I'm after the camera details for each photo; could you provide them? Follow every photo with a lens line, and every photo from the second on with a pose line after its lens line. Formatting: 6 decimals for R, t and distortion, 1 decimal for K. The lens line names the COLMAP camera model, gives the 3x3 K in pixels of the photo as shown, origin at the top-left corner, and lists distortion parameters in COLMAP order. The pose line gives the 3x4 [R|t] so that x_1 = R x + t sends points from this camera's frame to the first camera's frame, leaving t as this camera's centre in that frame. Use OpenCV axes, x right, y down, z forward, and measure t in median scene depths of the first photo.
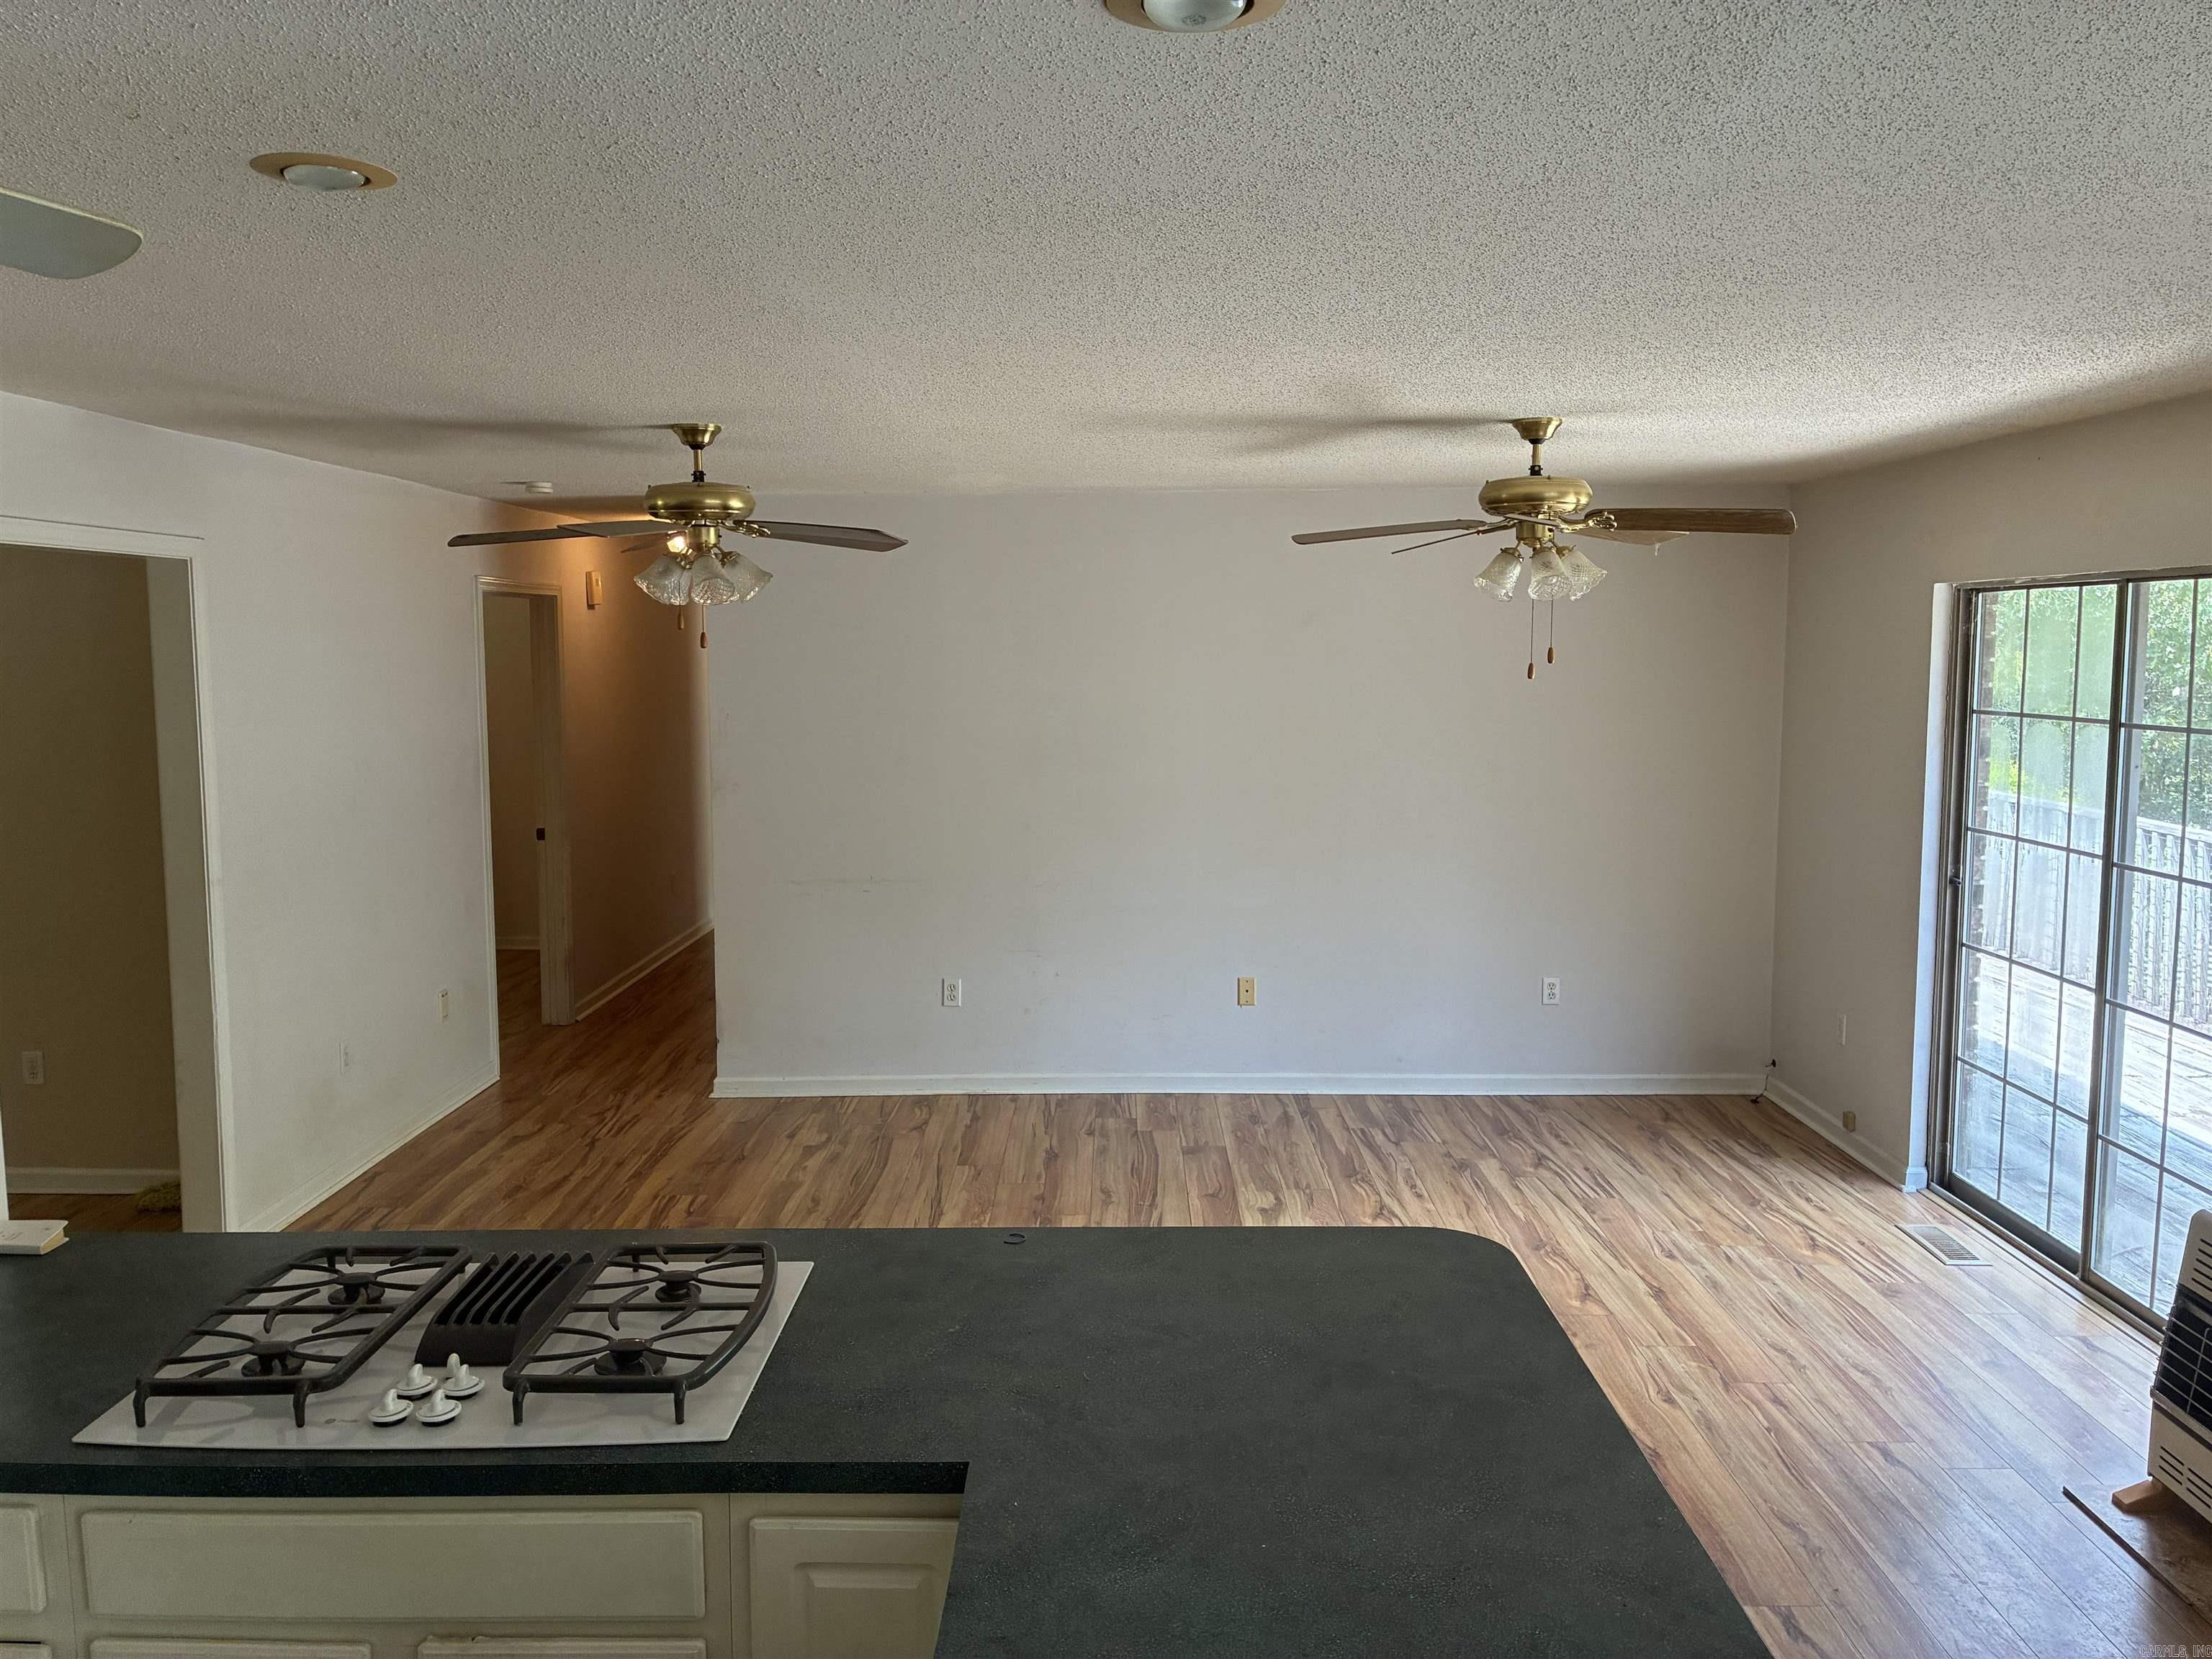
lens RADIAL K [[1704.9, 0, 1109.6], [0, 1704.9, 811.7], [0, 0, 1]] dist [0.057432, -0.014915]
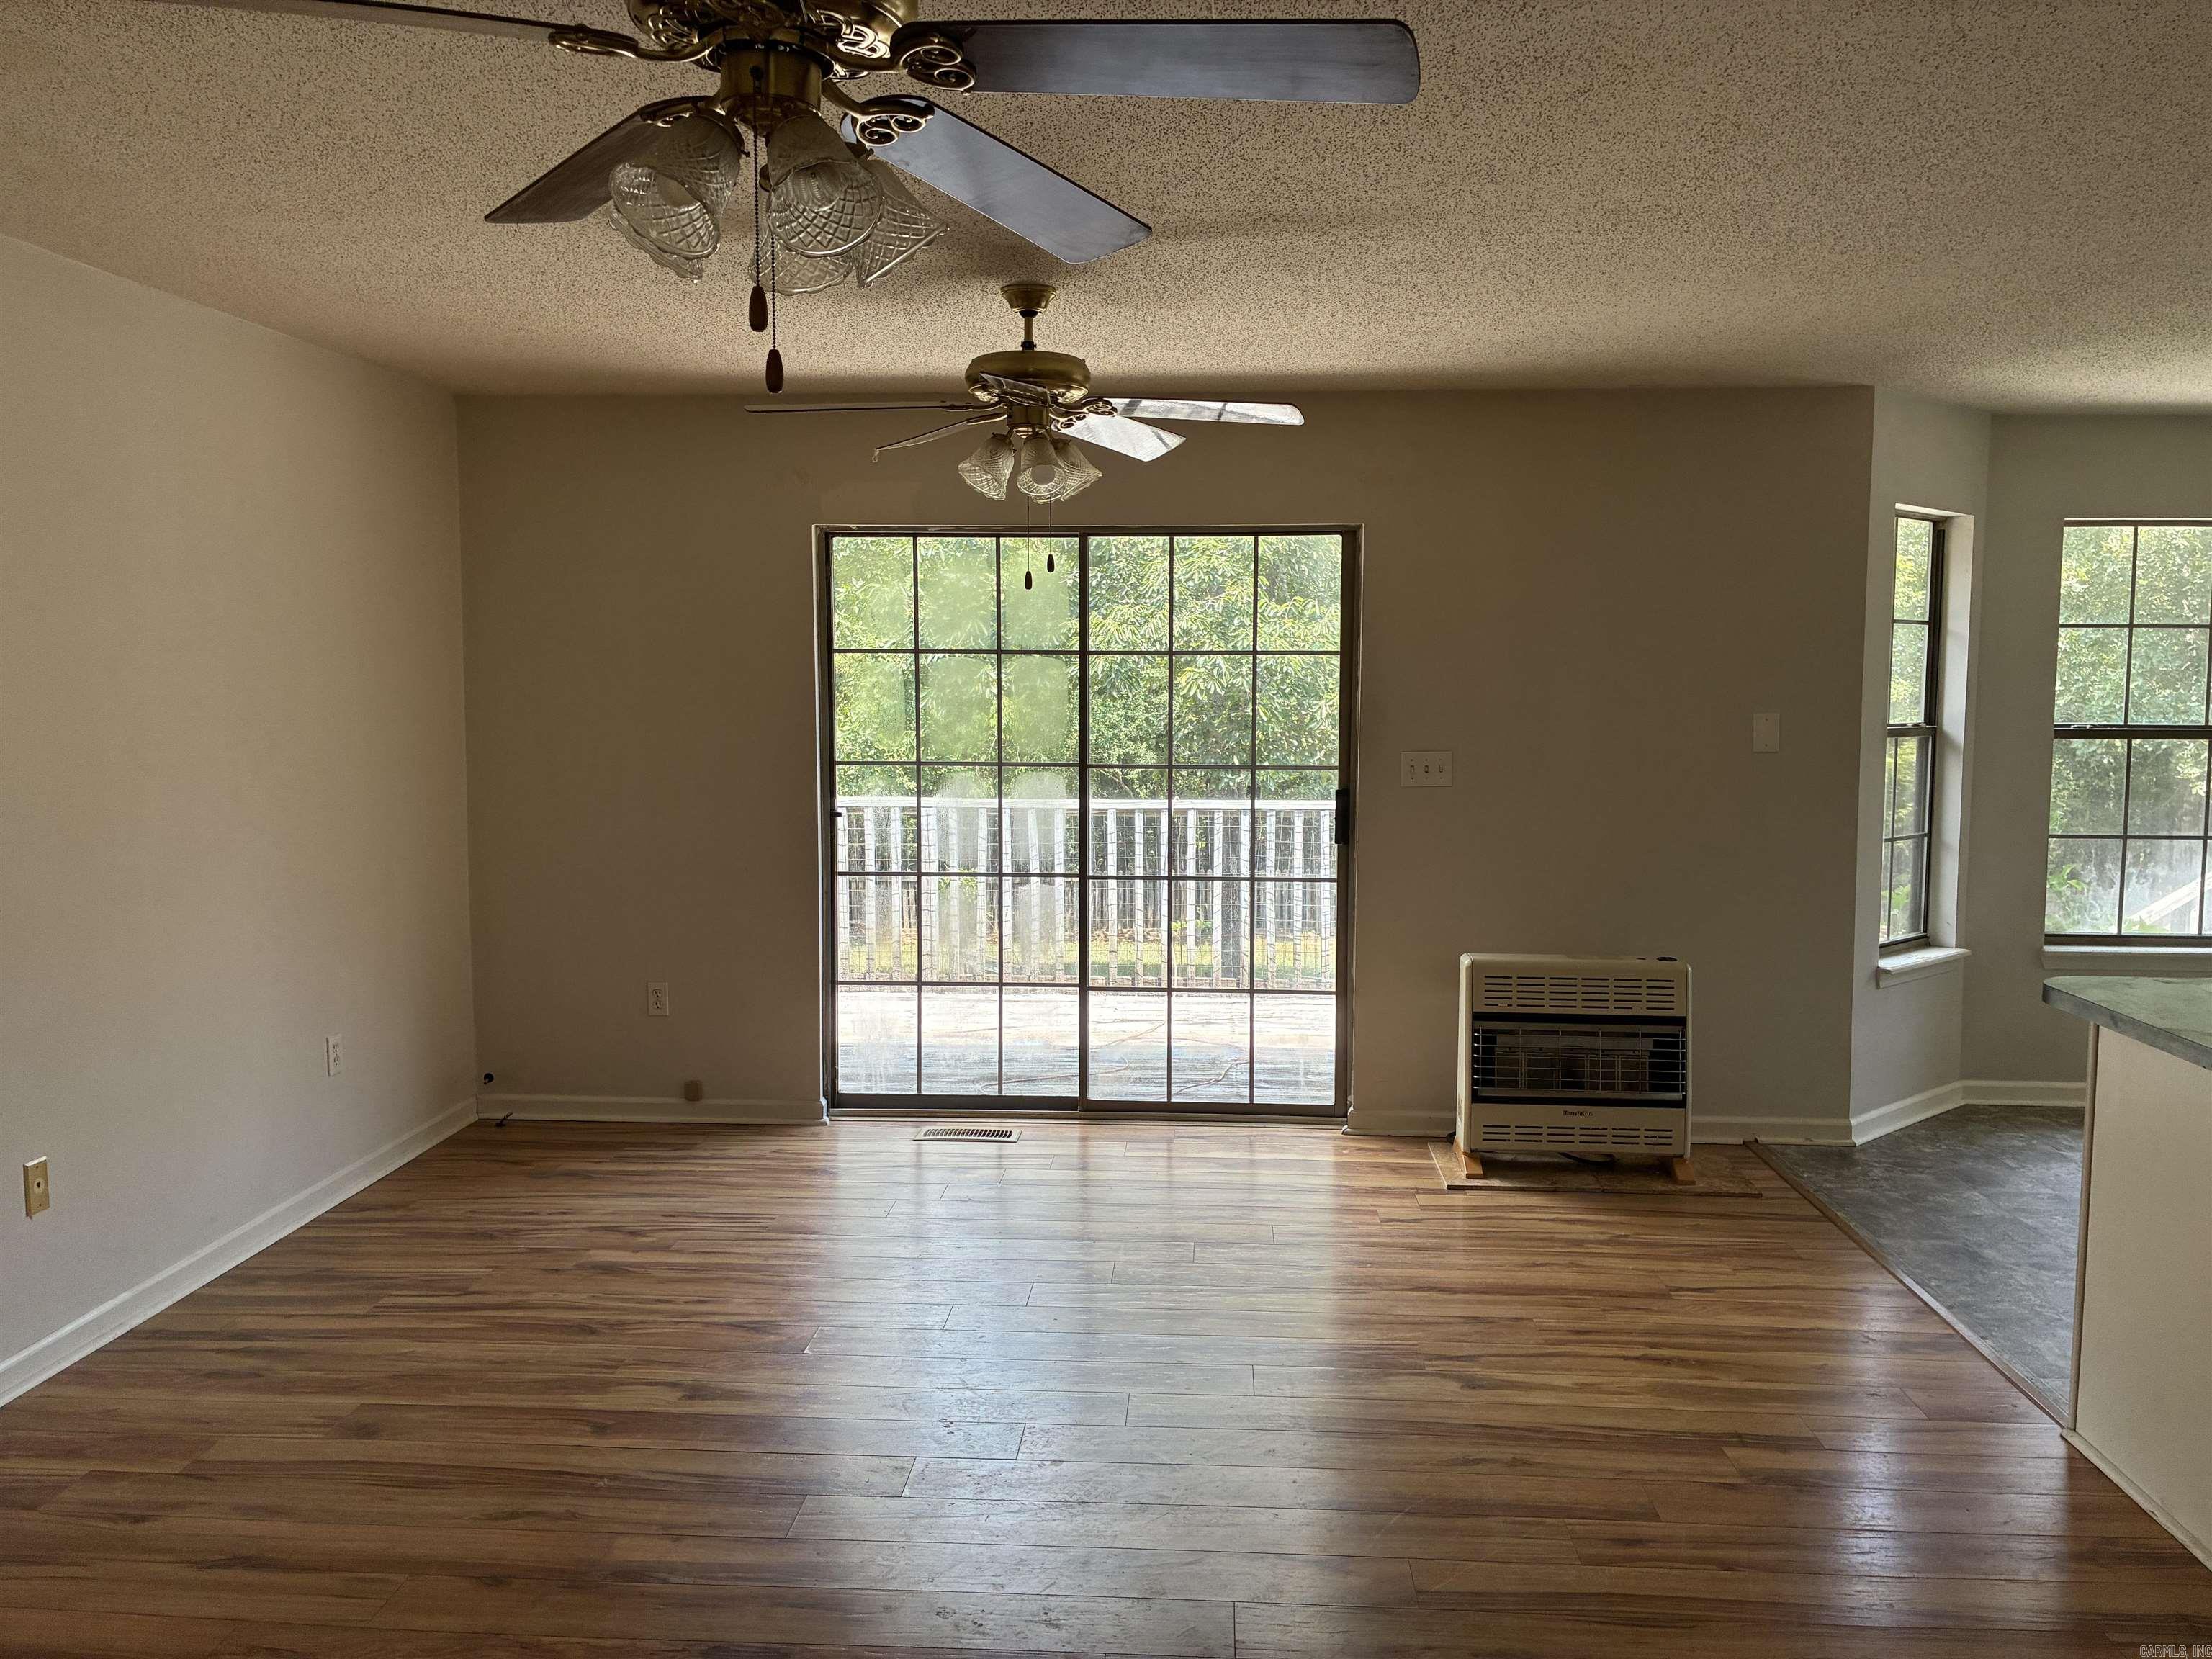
lens RADIAL K [[1704.9, 0, 1103.7], [0, 1704.9, 842.2], [0, 0, 1]] dist [0.057432, -0.014915]
pose [[0.035094, -0.091864, 0.995153, -0.490564], [0.088903, 0.992105, 0.088447, -0.018621], [-0.995422, 0.085369, 0.042984, 0.731305]]
